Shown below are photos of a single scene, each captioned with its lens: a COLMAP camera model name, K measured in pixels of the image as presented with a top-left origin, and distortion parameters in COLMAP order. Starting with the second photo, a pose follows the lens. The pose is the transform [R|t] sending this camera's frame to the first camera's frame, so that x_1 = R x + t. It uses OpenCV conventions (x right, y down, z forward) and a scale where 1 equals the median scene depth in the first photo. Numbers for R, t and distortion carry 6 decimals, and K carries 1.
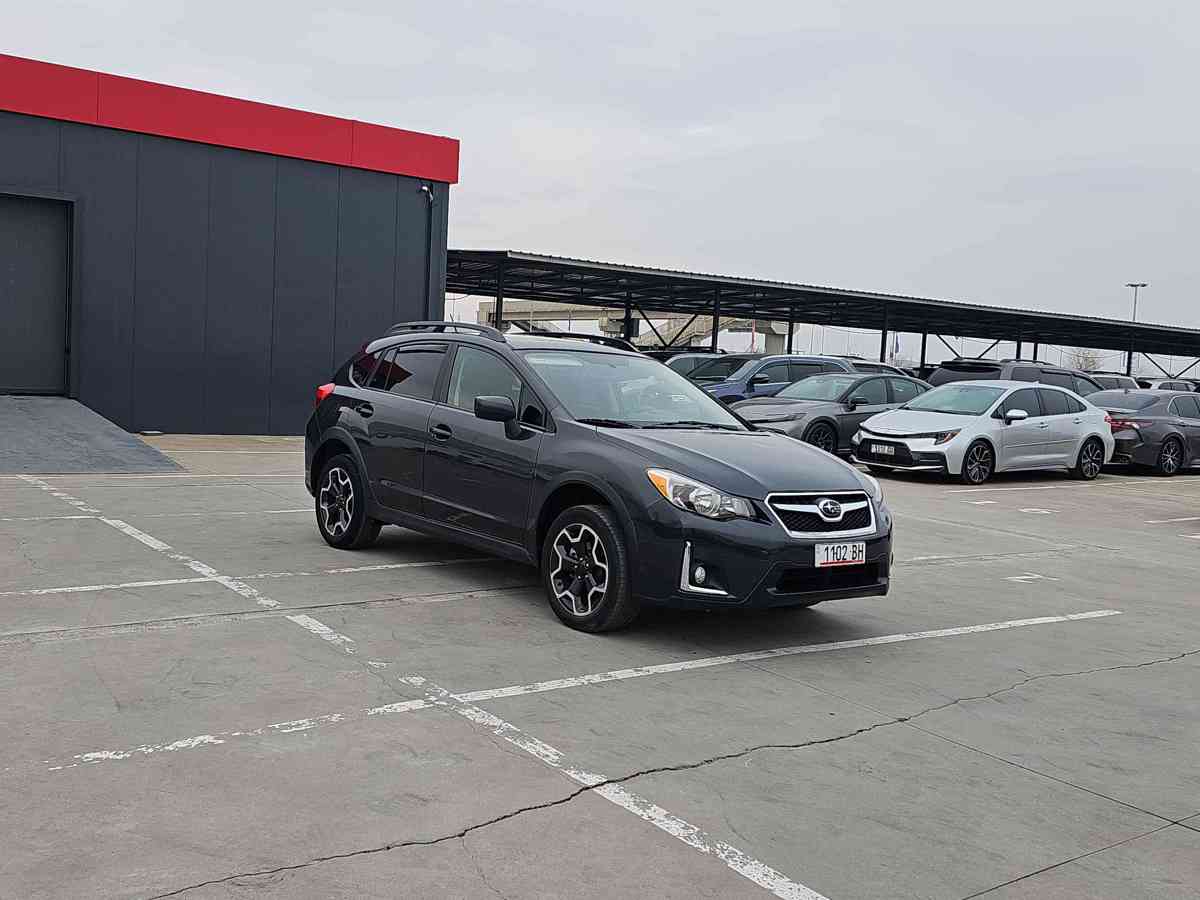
lens RADIAL K [[1154.0, 0, 582.0], [0, 1154.0, 447.9], [0, 0, 1]] dist [0.149643, -0.281034]
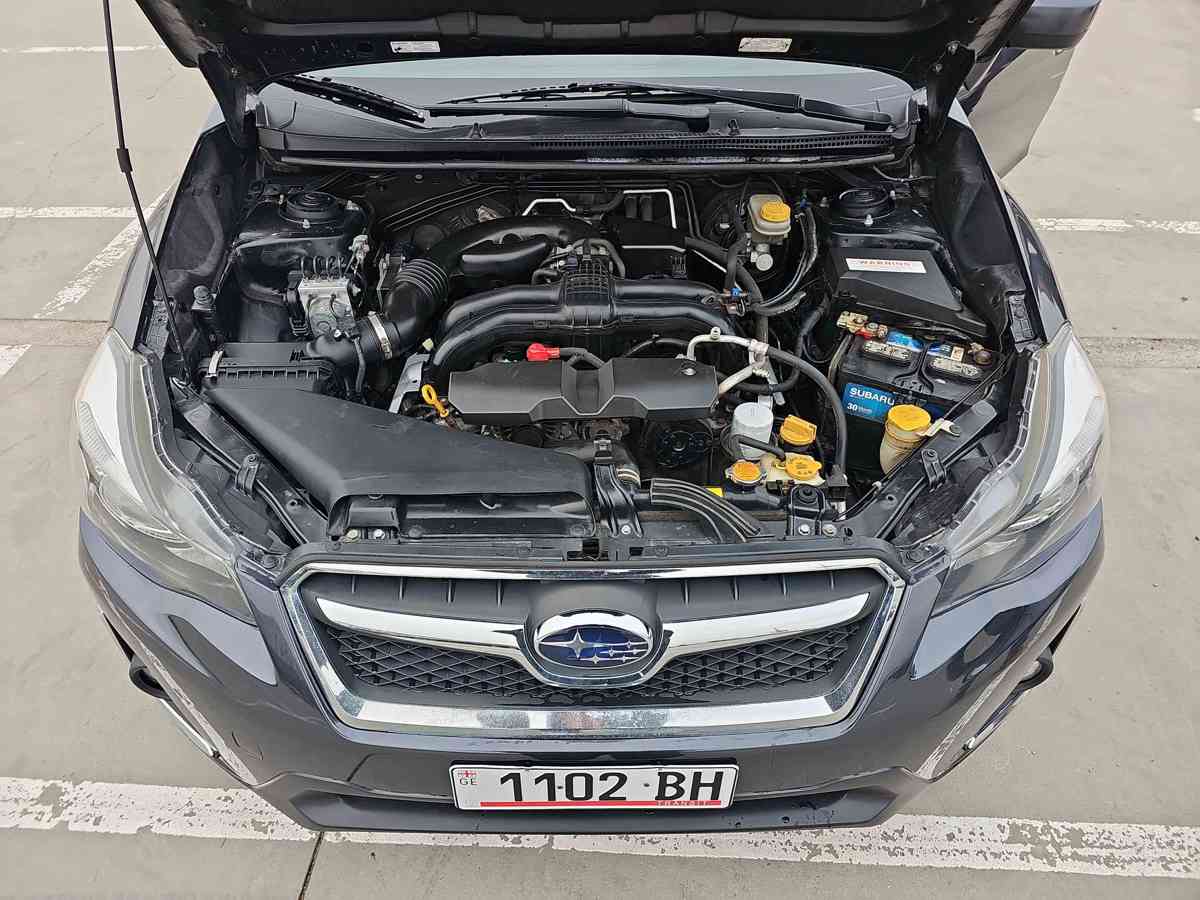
lens RADIAL K [[804.7, 0, 600.0], [0, 804.7, 450.0], [0, 0, 1]] dist [0.000165, -0.000658]
pose [[0.775796, 0.374513, -0.507820, 0.292850], [0.006415, 0.800083, 0.599855, -0.089417], [0.630952, -0.468623, 0.618298, 0.924424]]
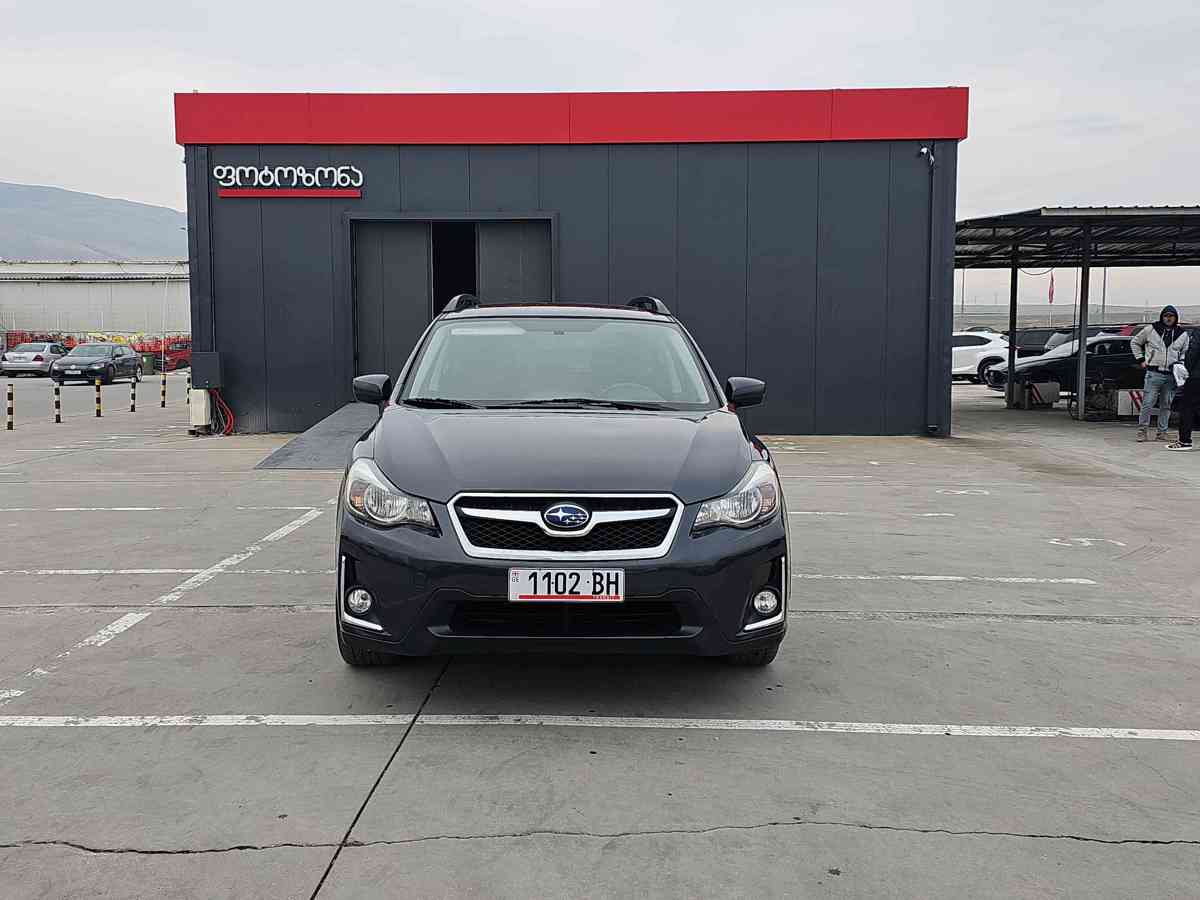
lens RADIAL K [[1154.0, 0, 582.0], [0, 1154.0, 447.9], [0, 0, 1]] dist [0.149643, -0.281034]
pose [[0.793616, -0.005235, -0.608397, 0.643286], [0.002743, 0.999984, -0.005027, 0.014982], [0.608413, 0.002321, 0.793617, 0.473180]]
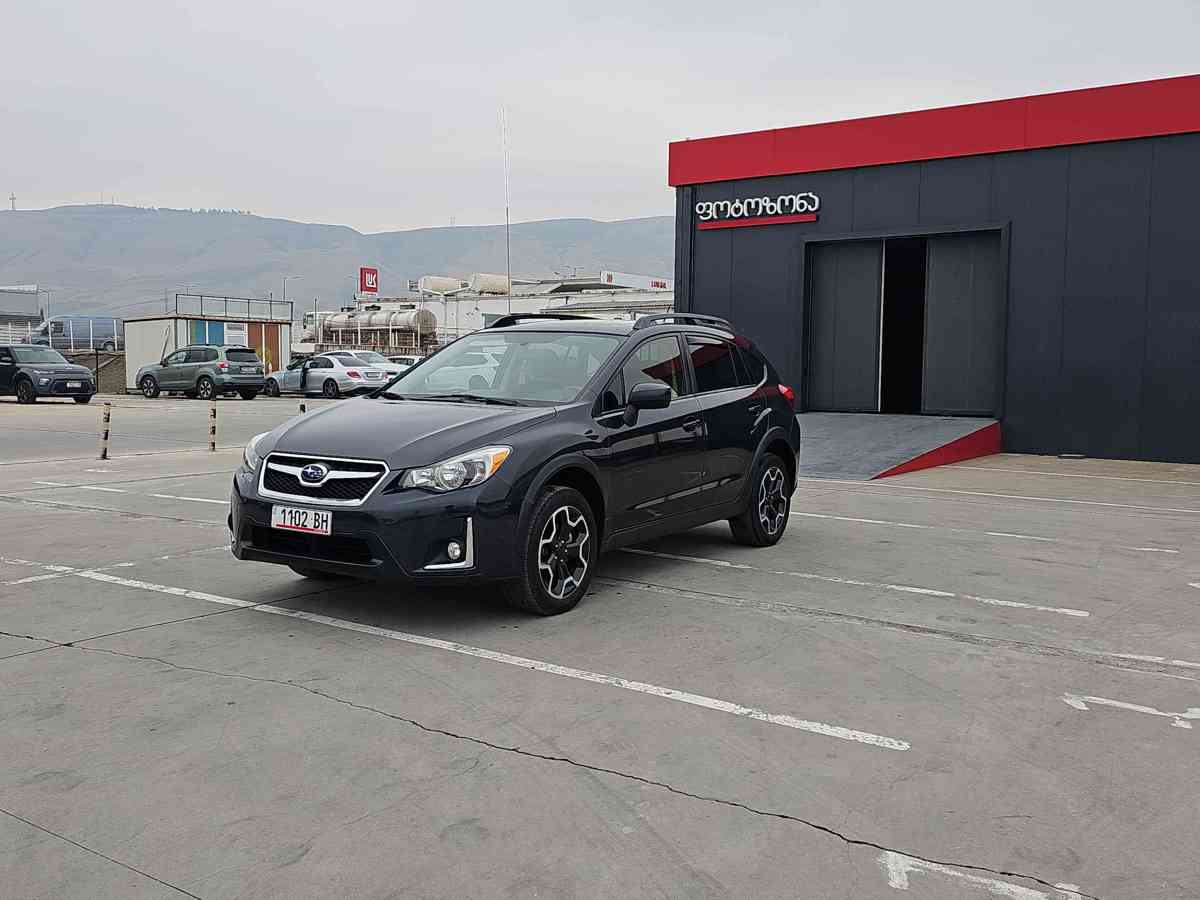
lens RADIAL K [[1154.0, 0, 582.0], [0, 1154.0, 447.9], [0, 0, 1]] dist [0.149643, -0.281034]
pose [[0.318326, 0.017633, -0.947817, 1.213333], [-0.060072, 0.998193, -0.001605, 0.019741], [0.946076, 0.057448, 0.318810, 0.914657]]
